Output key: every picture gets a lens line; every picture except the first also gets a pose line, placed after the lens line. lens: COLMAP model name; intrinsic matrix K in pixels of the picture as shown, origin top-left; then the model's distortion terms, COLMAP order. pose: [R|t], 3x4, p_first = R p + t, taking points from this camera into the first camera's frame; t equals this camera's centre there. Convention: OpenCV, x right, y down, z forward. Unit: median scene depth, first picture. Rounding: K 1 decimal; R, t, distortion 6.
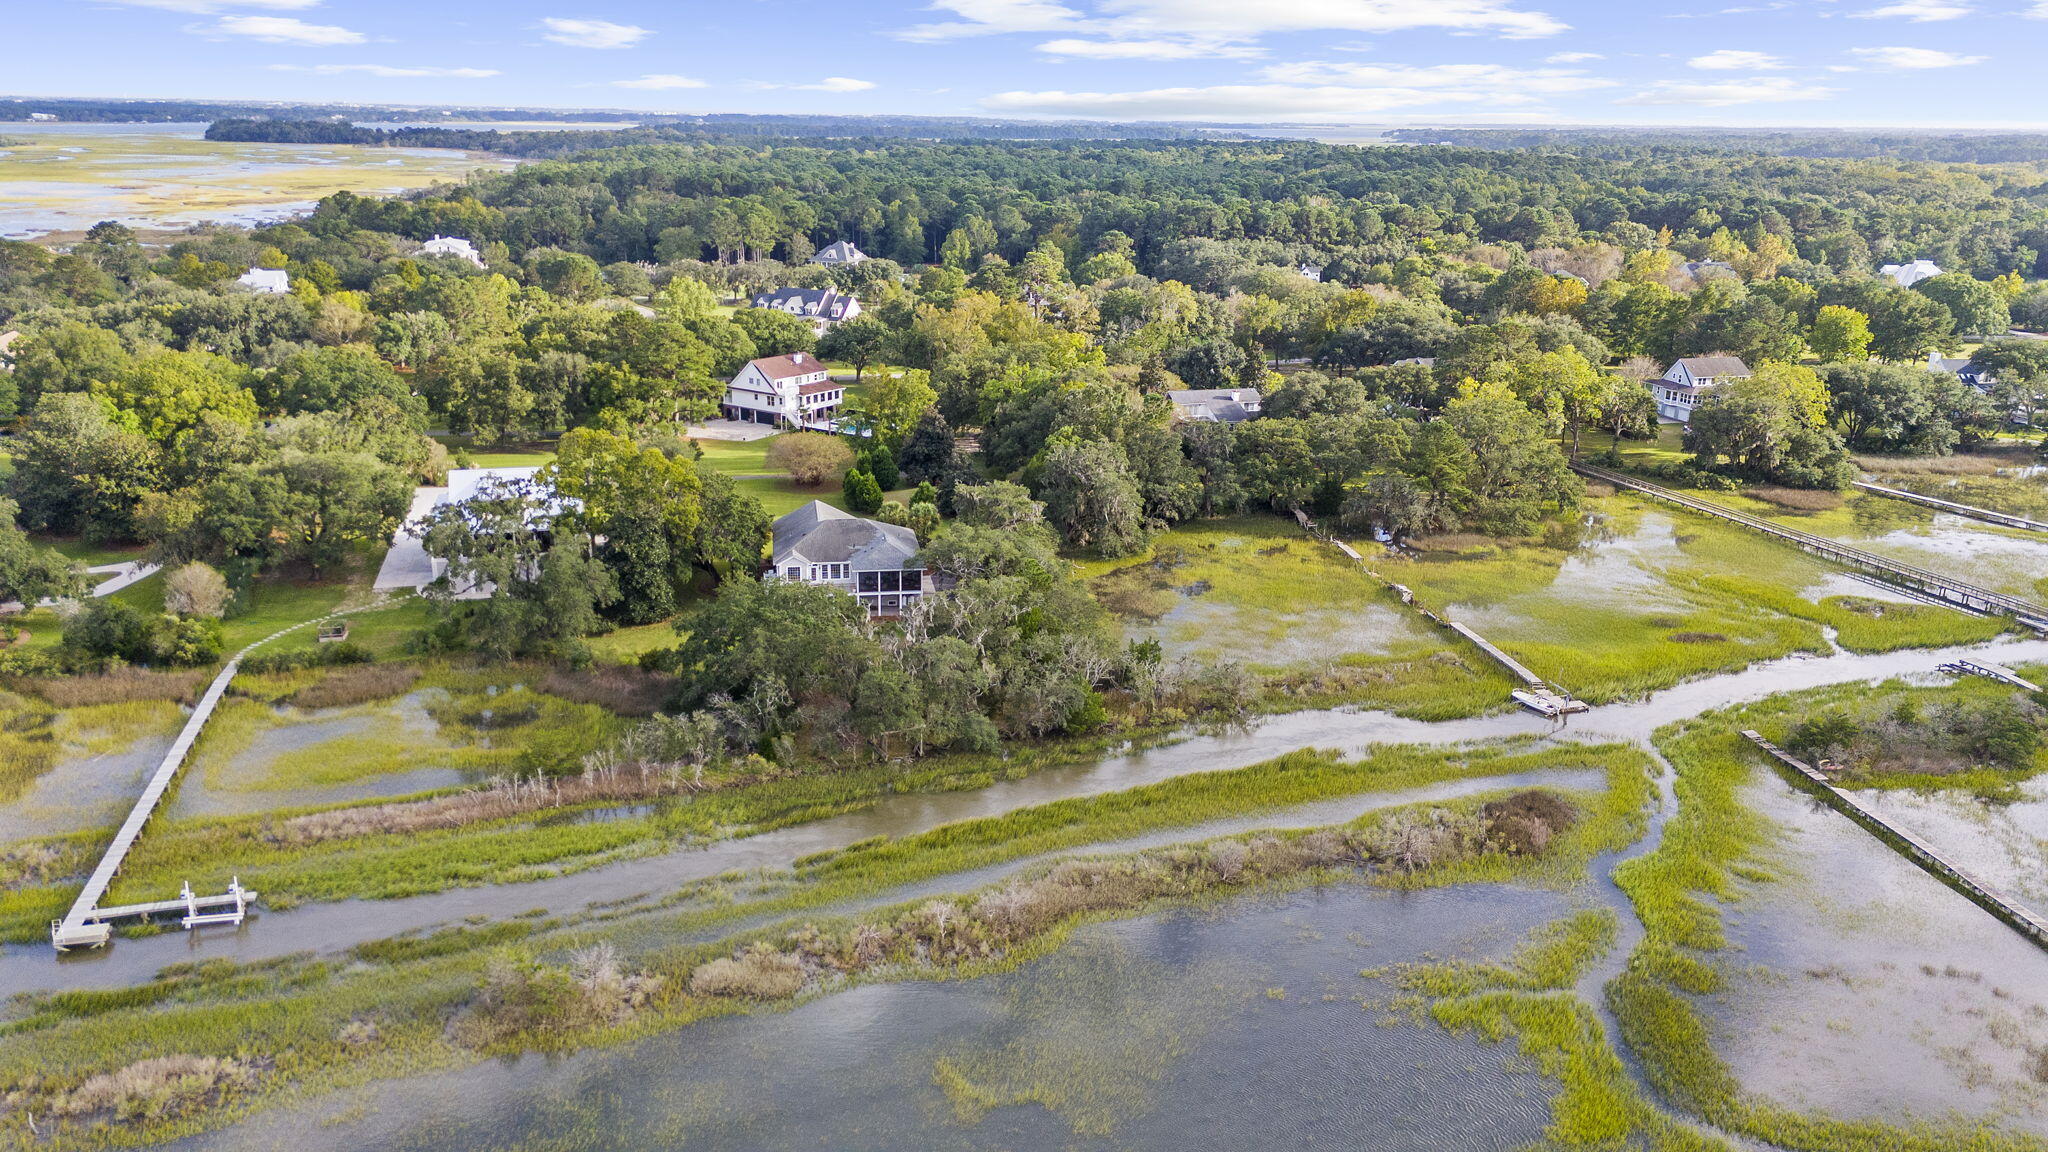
lens RADIAL K [[1493.7, 0, 1023.0], [0, 1493.7, 582.4], [0, 0, 1]] dist [0.081508, -0.088330]
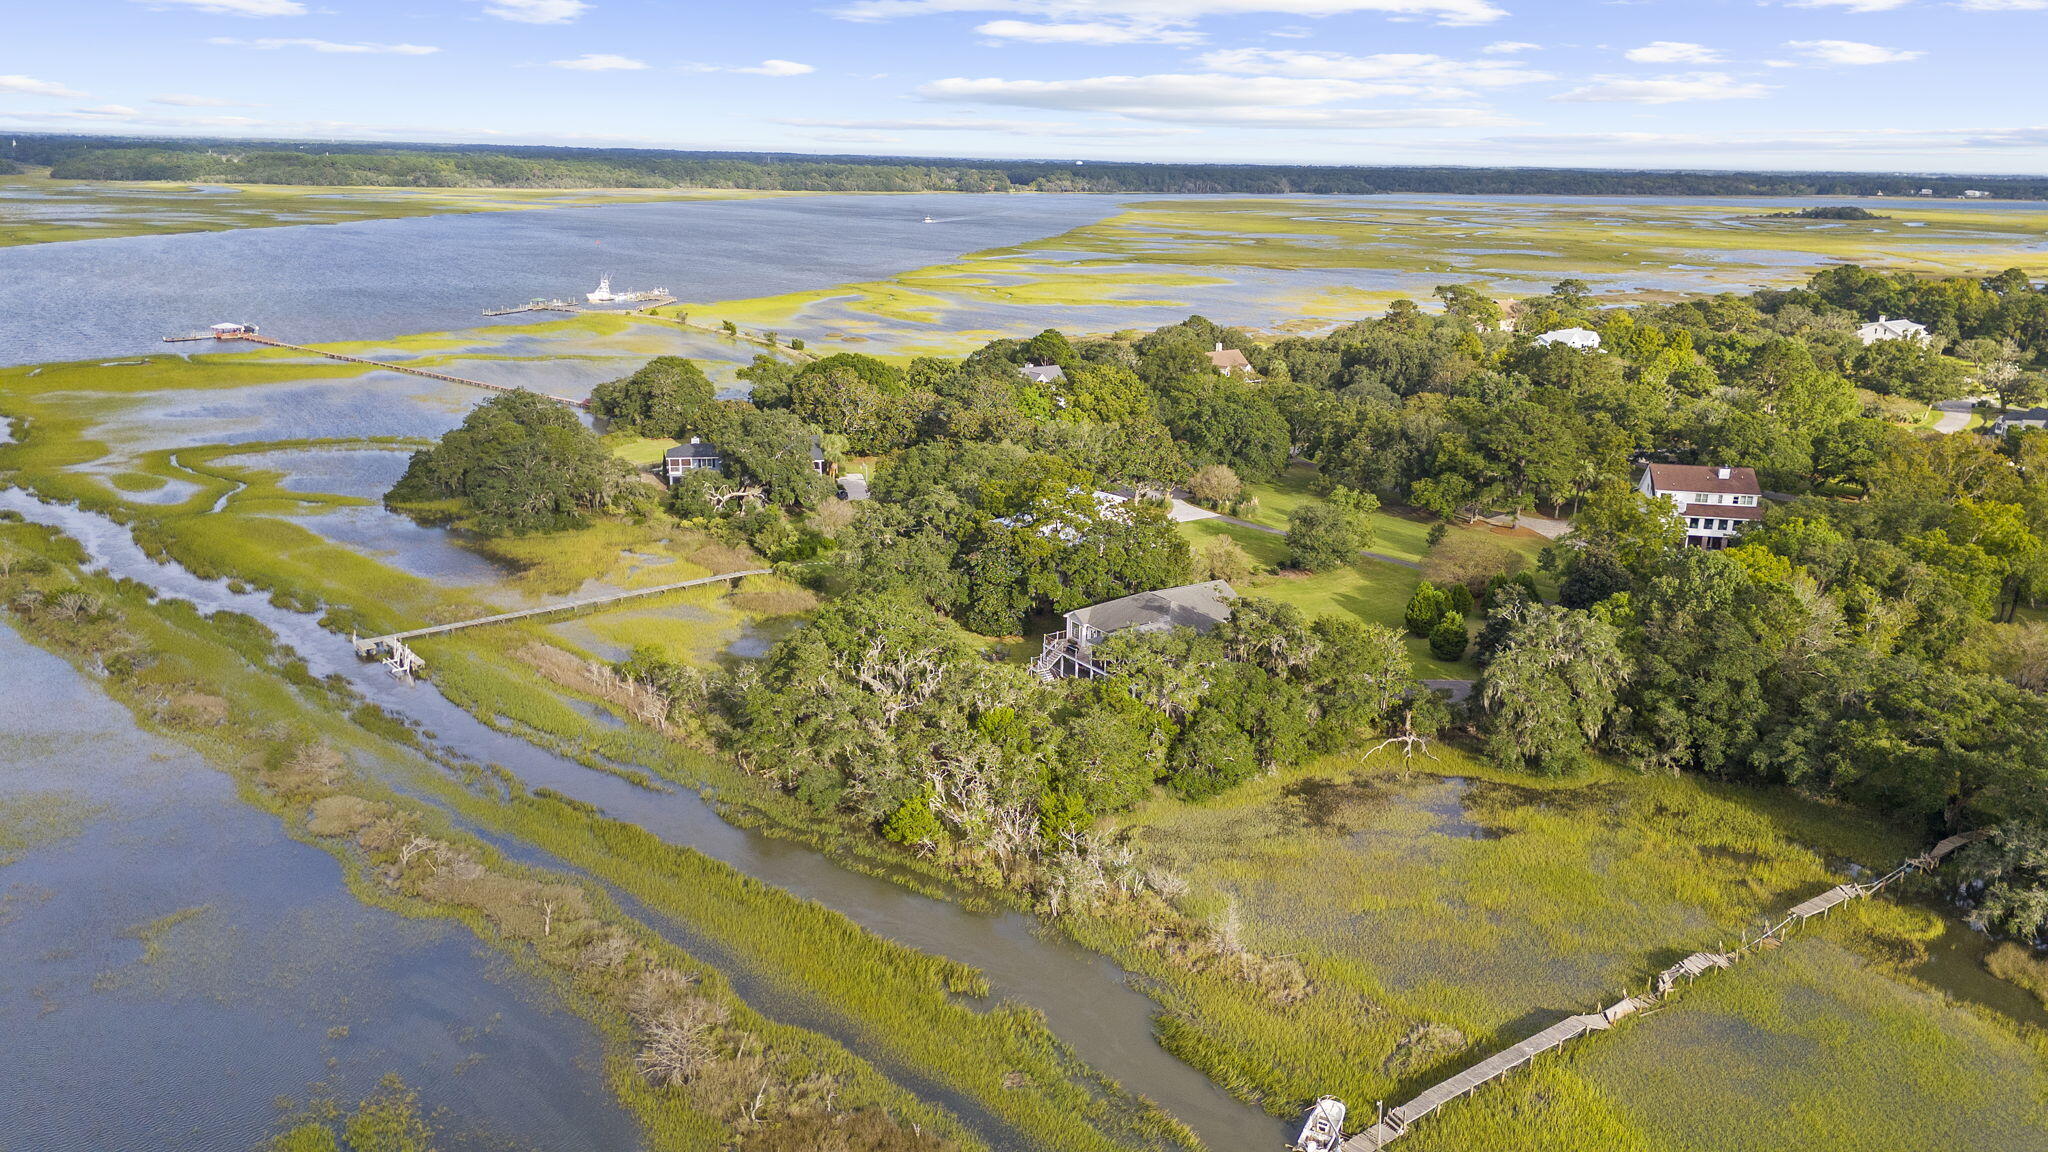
lens RADIAL K [[1496.5, 0, 1024.0], [0, 1496.5, 576.0], [0, 0, 1]] dist [0.073825, -0.066790]
pose [[0.422669, 0.237306, -0.874664, 0.539771], [-0.282665, 0.951486, 0.121555, -0.118401], [0.861076, 0.195860, 0.469241, 0.409763]]
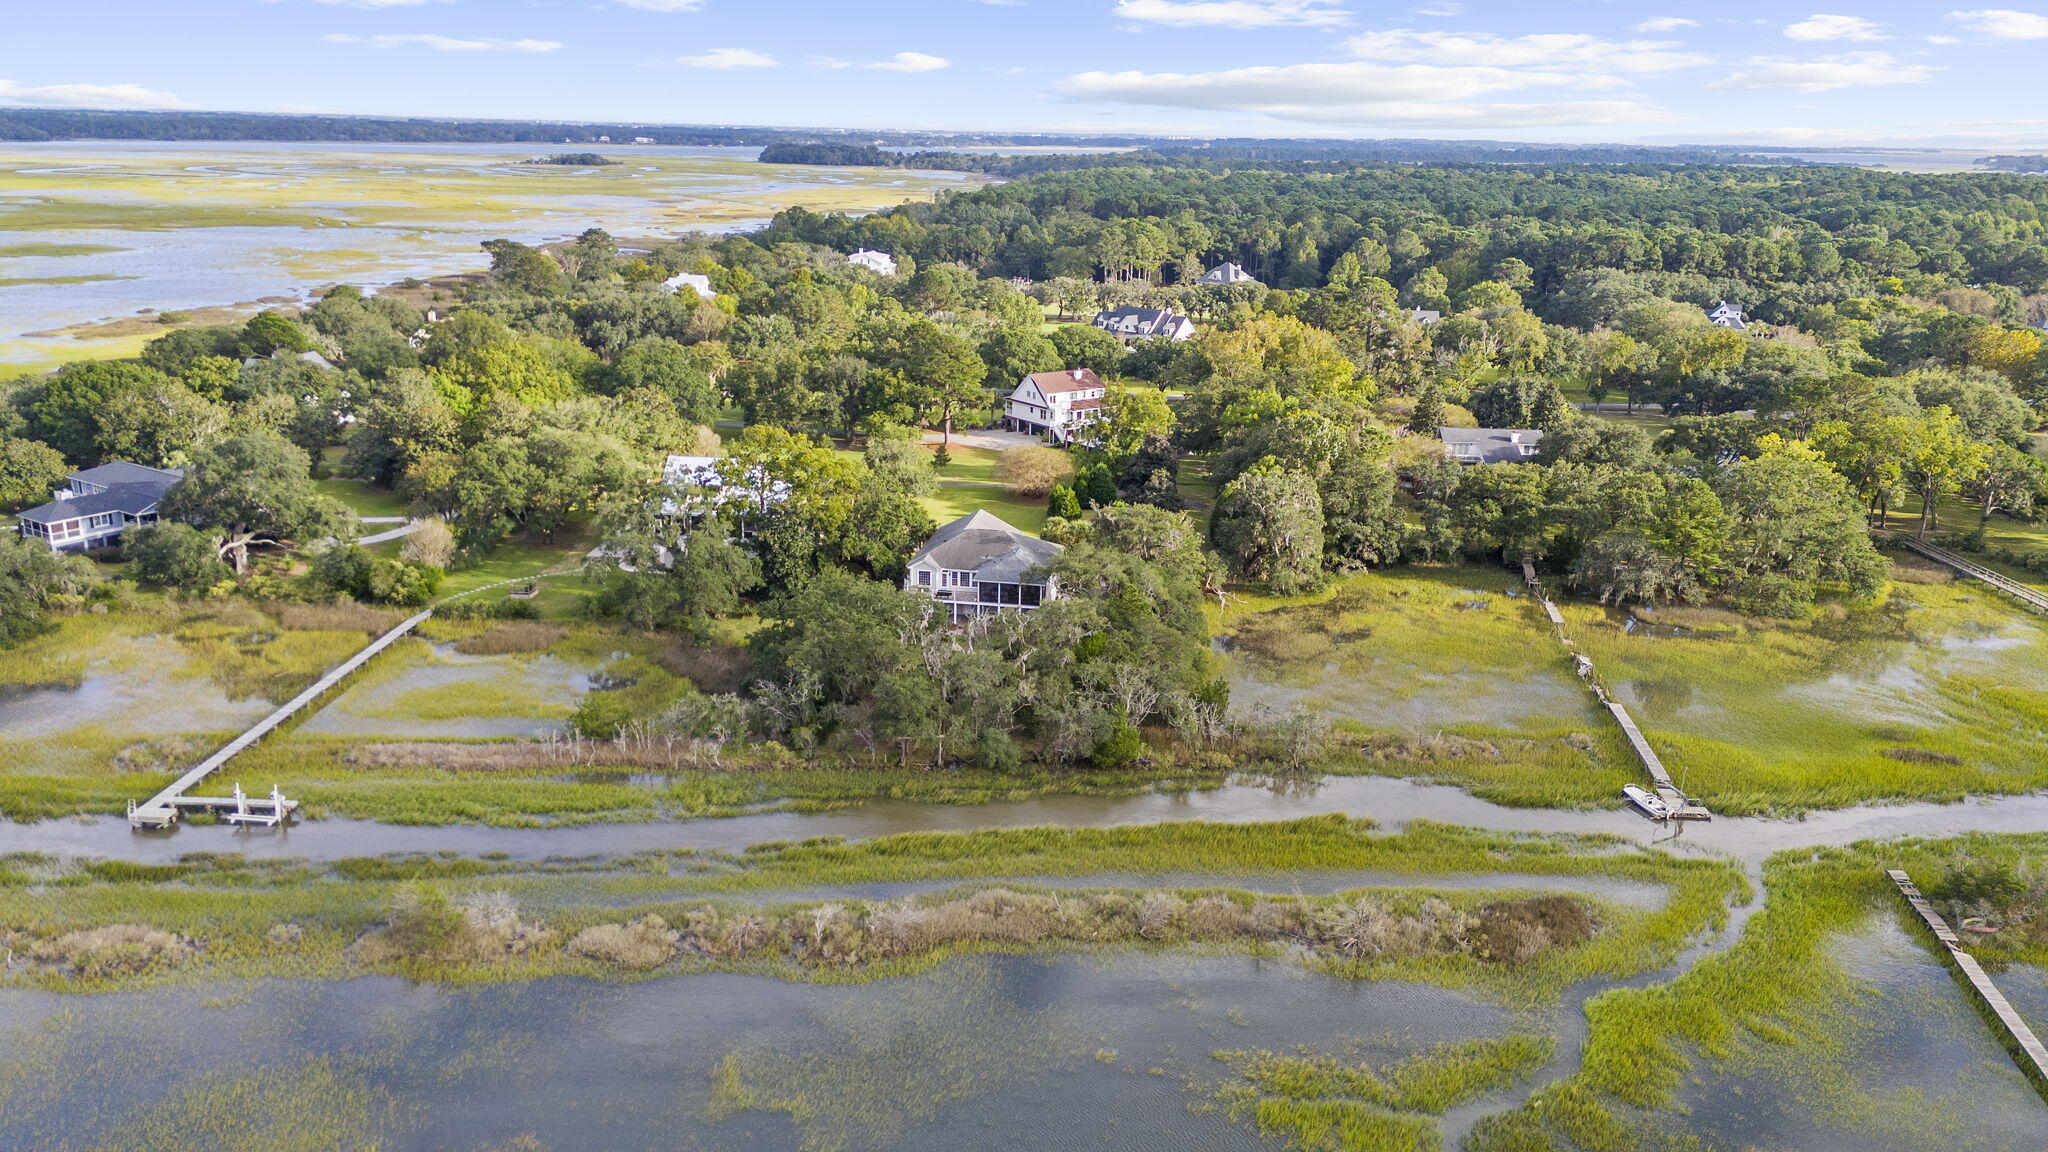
lens RADIAL K [[1493.7, 0, 1023.0], [0, 1493.7, 582.4], [0, 0, 1]] dist [0.081508, -0.088330]
pose [[0.947776, 0.095540, -0.304289, 0.178952], [-0.100011, 0.994986, 0.000898, -0.008260], [0.302849, 0.029581, 0.952579, 0.037174]]
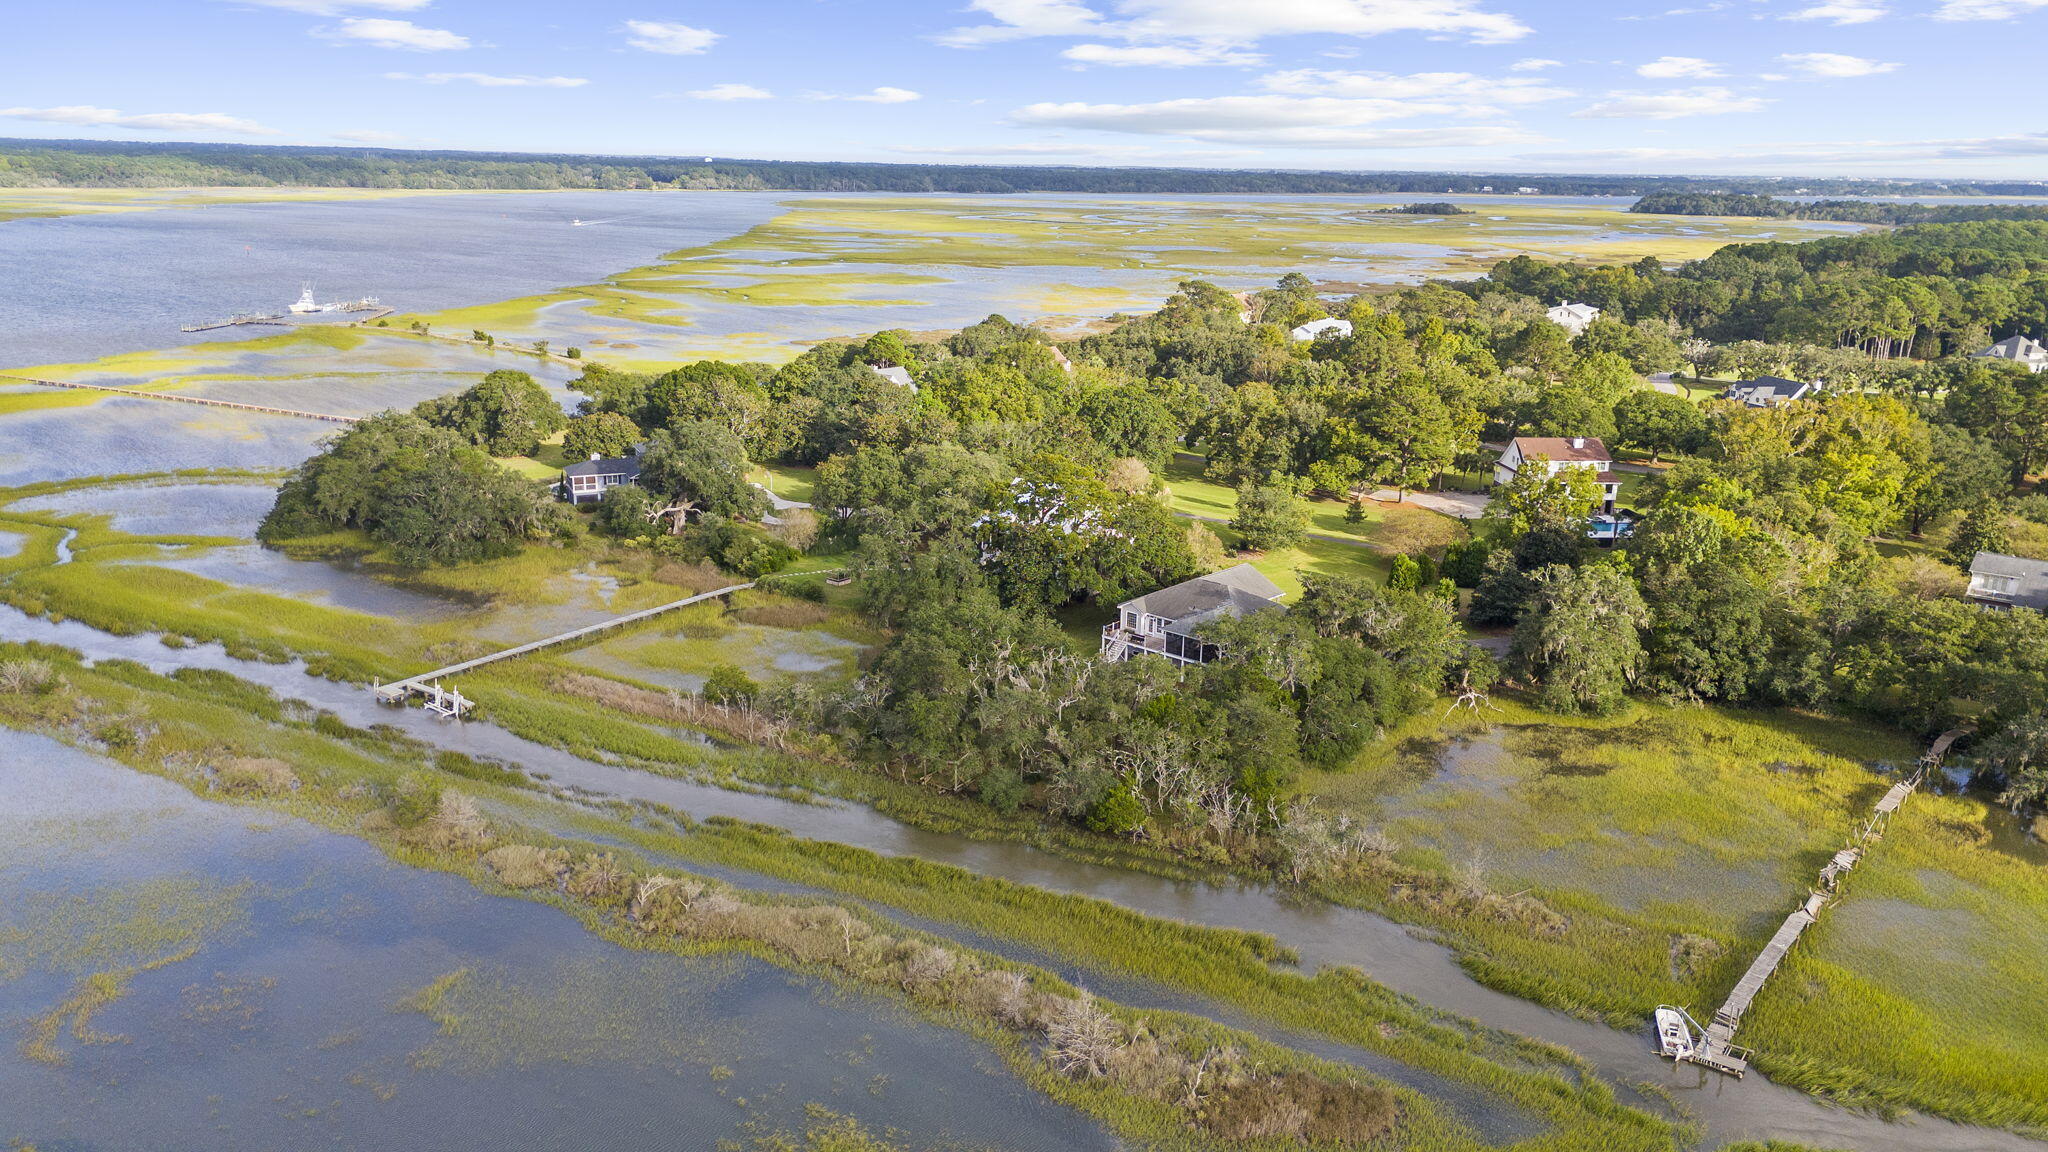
lens RADIAL K [[1493.7, 0, 1023.0], [0, 1493.7, 582.4], [0, 0, 1]] dist [0.081508, -0.088330]
pose [[0.627777, 0.207189, -0.750312, 0.442157], [-0.240972, 0.968301, 0.065766, -0.063202], [0.740154, 0.139518, 0.657804, 0.225768]]
